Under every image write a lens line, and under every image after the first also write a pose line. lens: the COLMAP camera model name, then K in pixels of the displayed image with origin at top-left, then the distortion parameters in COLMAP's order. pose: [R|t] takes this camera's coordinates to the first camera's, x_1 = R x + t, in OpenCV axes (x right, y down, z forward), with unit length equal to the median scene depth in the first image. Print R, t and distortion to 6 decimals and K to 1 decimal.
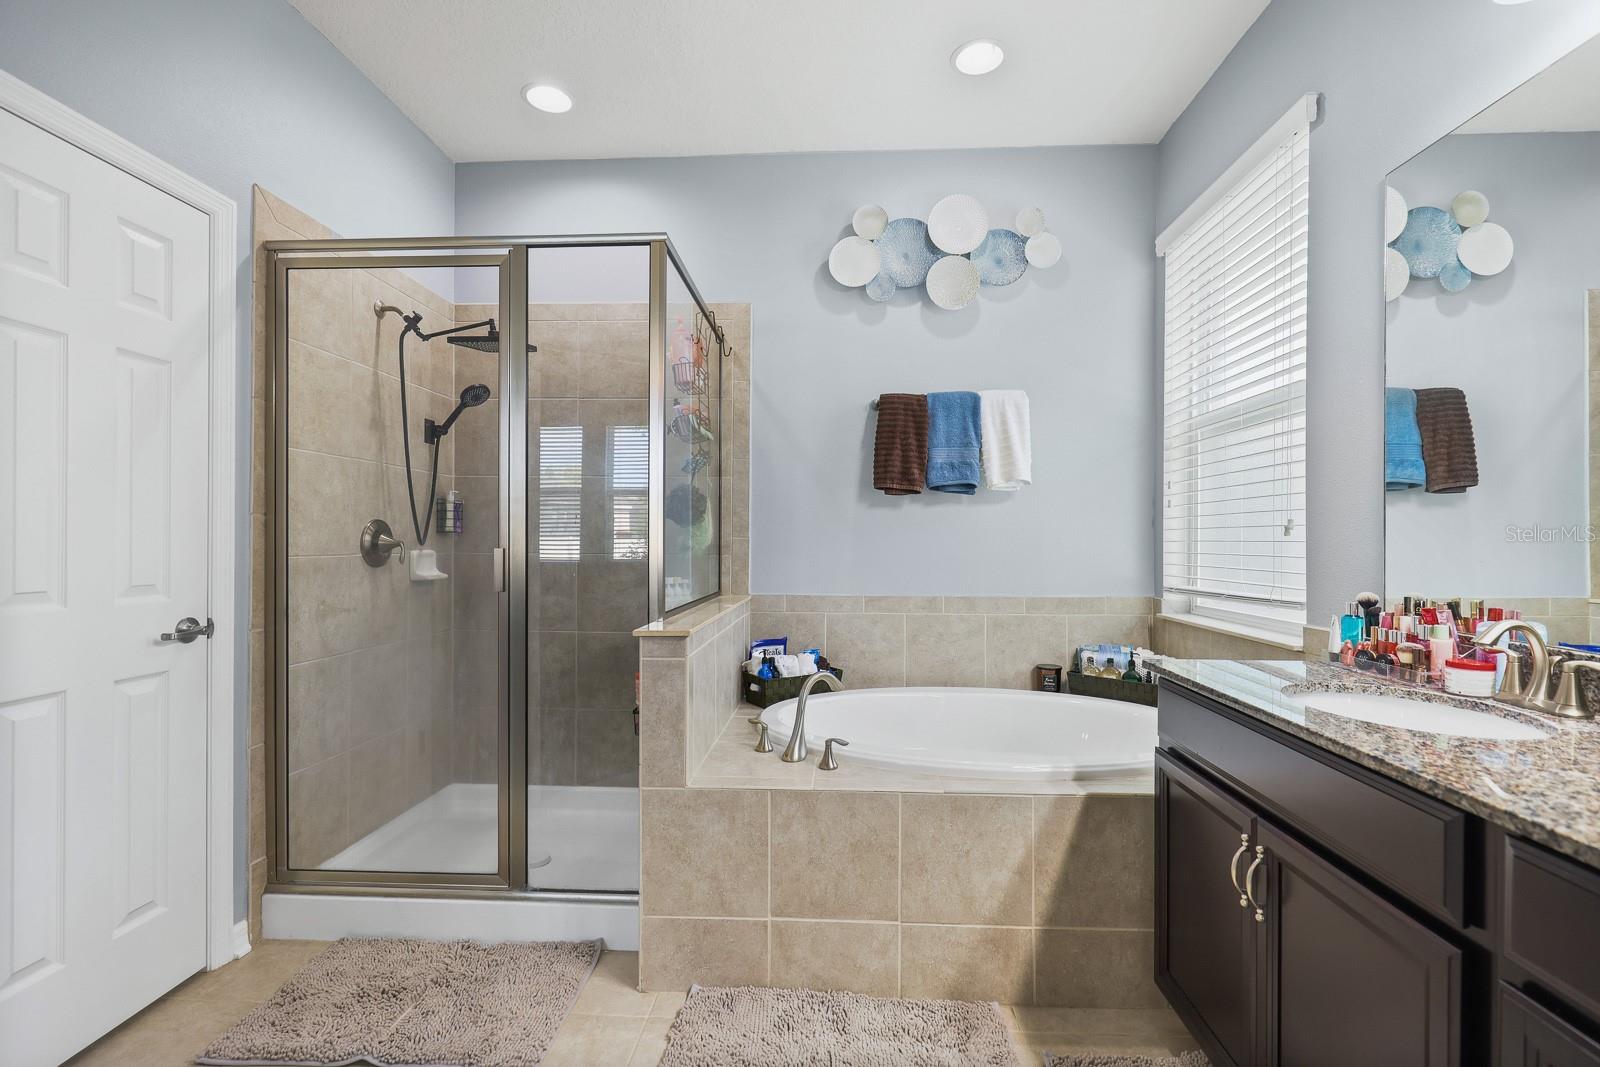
lens RADIAL K [[745.2, 0, 806.0], [0, 745.2, 535.7], [0, 0, 1]] dist [0.001102, 0.000451]
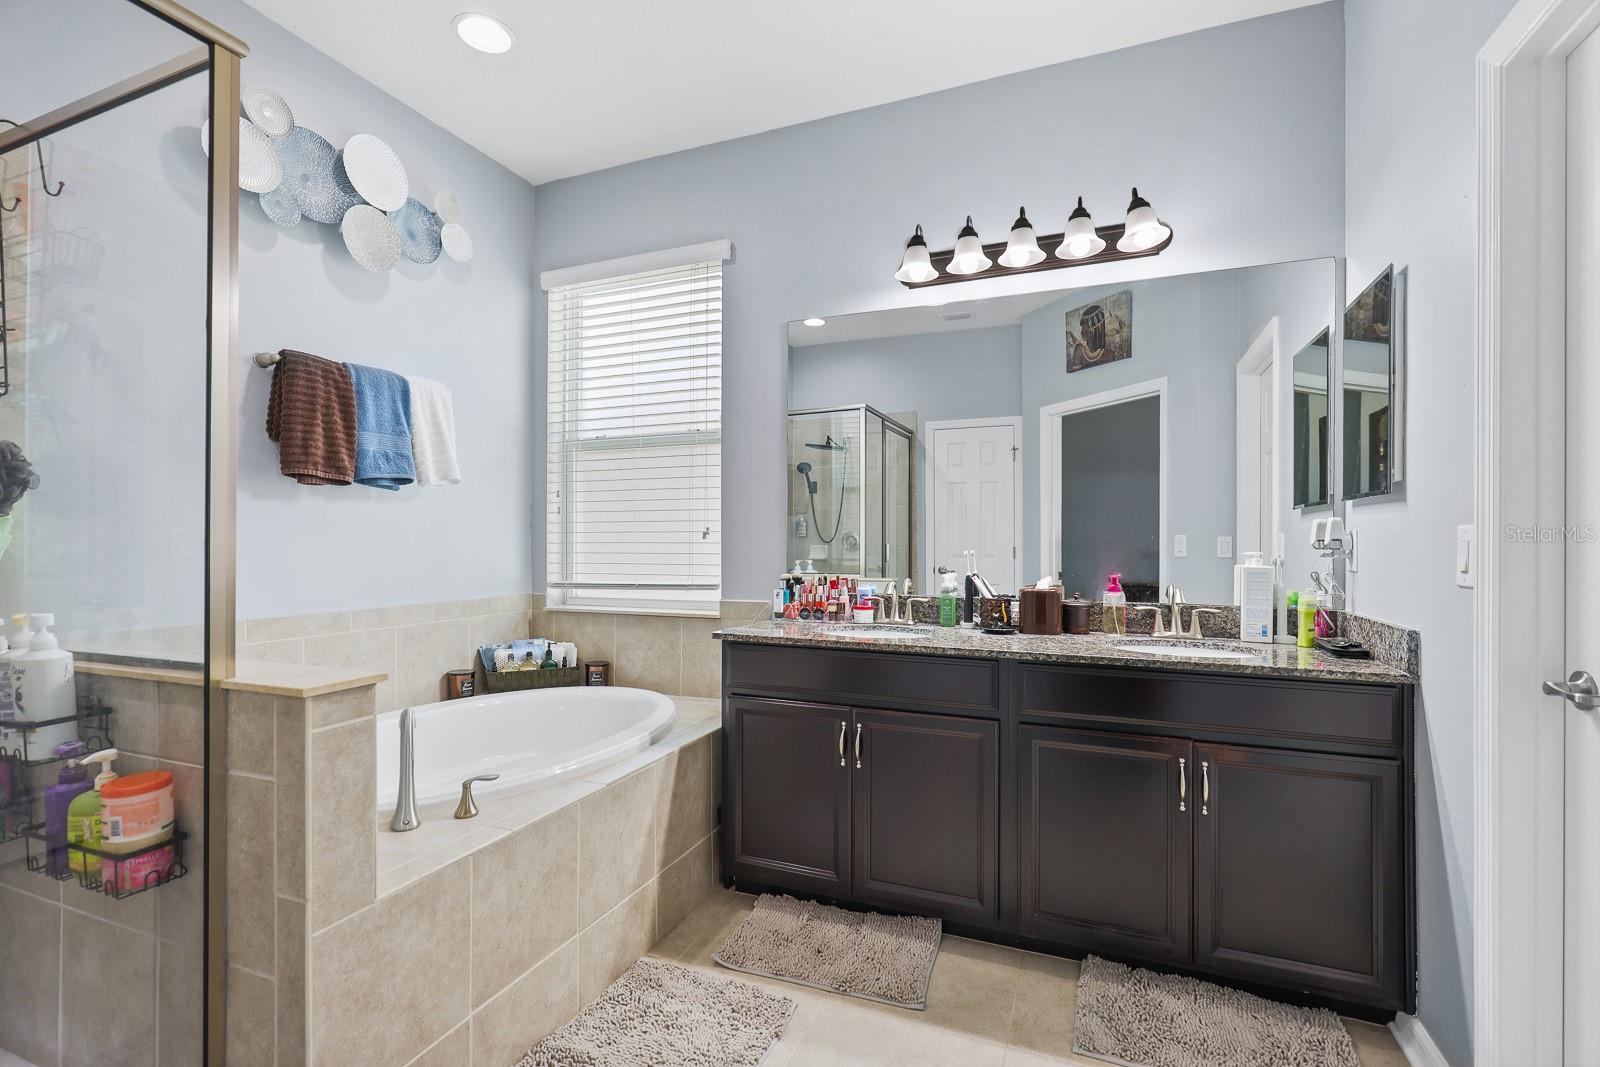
lens RADIAL K [[745.2, 0, 804.0], [0, 745.2, 537.5], [0, 0, 1]] dist [0.001102, 0.000451]
pose [[0.304882, 0.003325, 0.952384, -0.481247], [-0.003691, 0.999991, -0.002310, 0.000259], [-0.952383, -0.002811, 0.304892, 0.283249]]
